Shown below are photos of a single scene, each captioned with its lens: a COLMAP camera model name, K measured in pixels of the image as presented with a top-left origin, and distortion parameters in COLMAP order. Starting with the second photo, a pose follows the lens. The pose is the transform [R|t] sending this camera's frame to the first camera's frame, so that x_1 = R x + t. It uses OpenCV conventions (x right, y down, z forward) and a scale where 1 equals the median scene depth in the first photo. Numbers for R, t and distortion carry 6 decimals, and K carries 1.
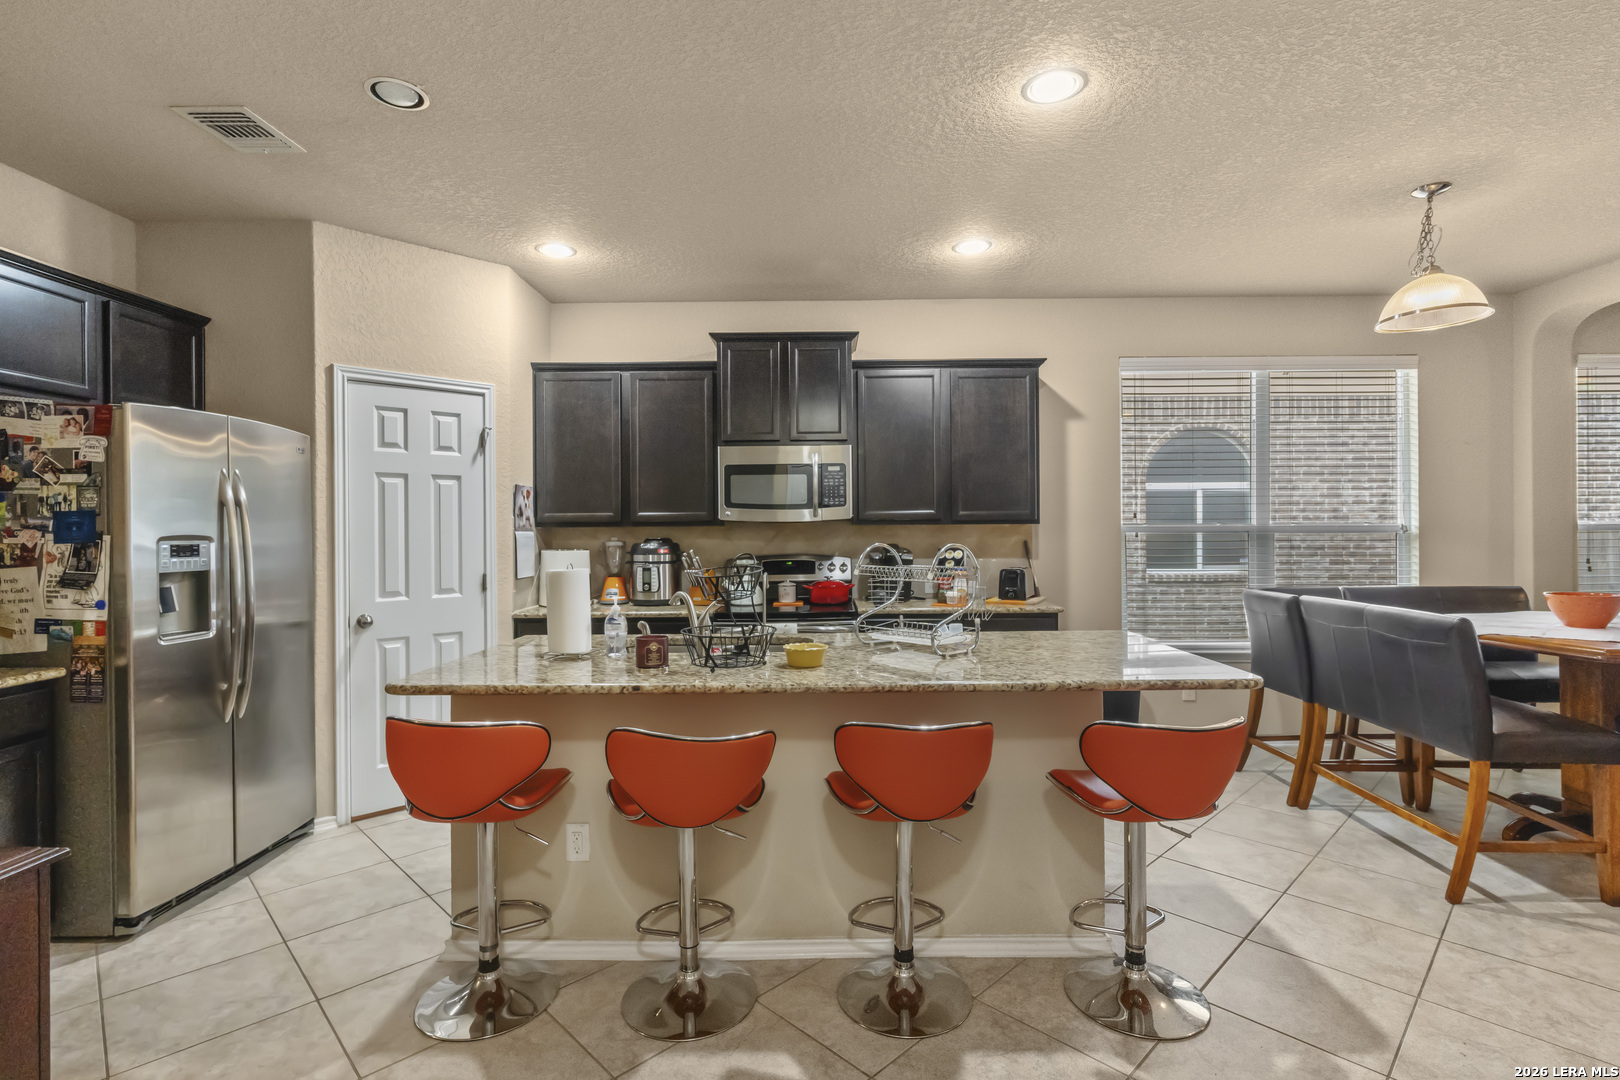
lens RADIAL K [[772.3, 0, 811.4], [0, 772.3, 532.4], [0, 0, 1]] dist [0.003561, 0.000402]
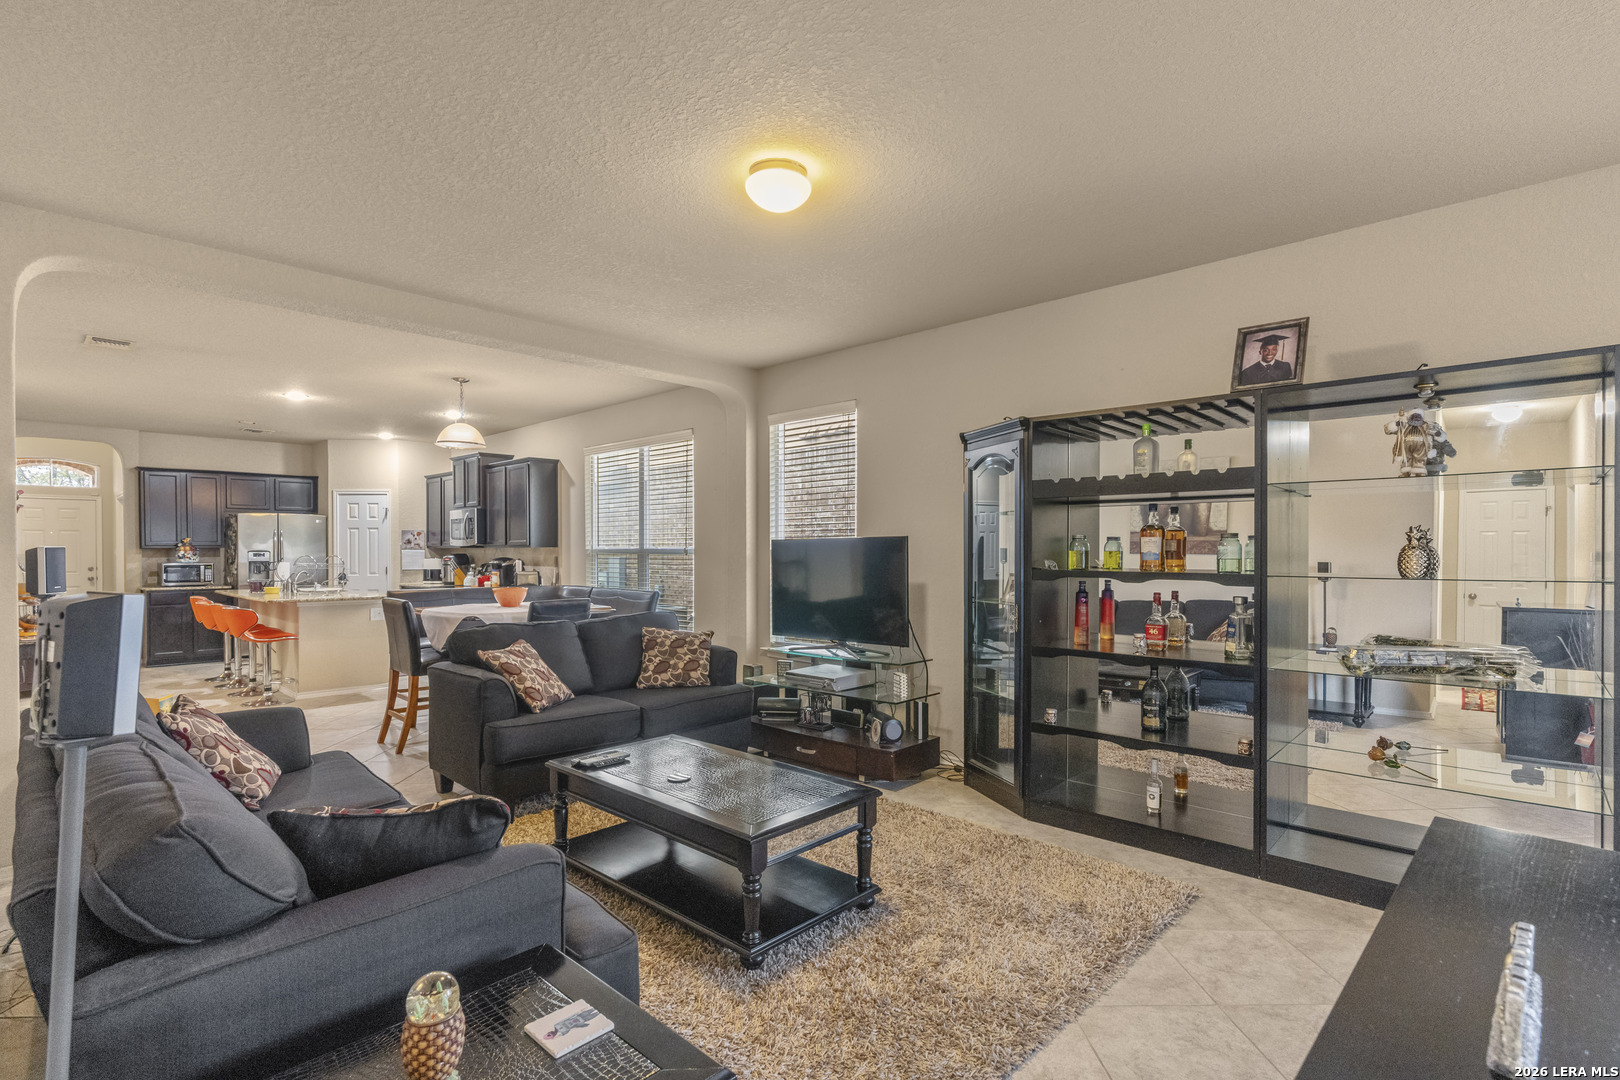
lens RADIAL K [[772.0, 0, 814.9], [0, 772.0, 559.2], [0, 0, 1]] dist [0.001263, 0.000168]
pose [[0.725860, 0.014178, -0.687696, 2.805828], [-0.006926, 0.999888, 0.013304, -0.016499], [0.687808, -0.004894, 0.725876, 0.190147]]
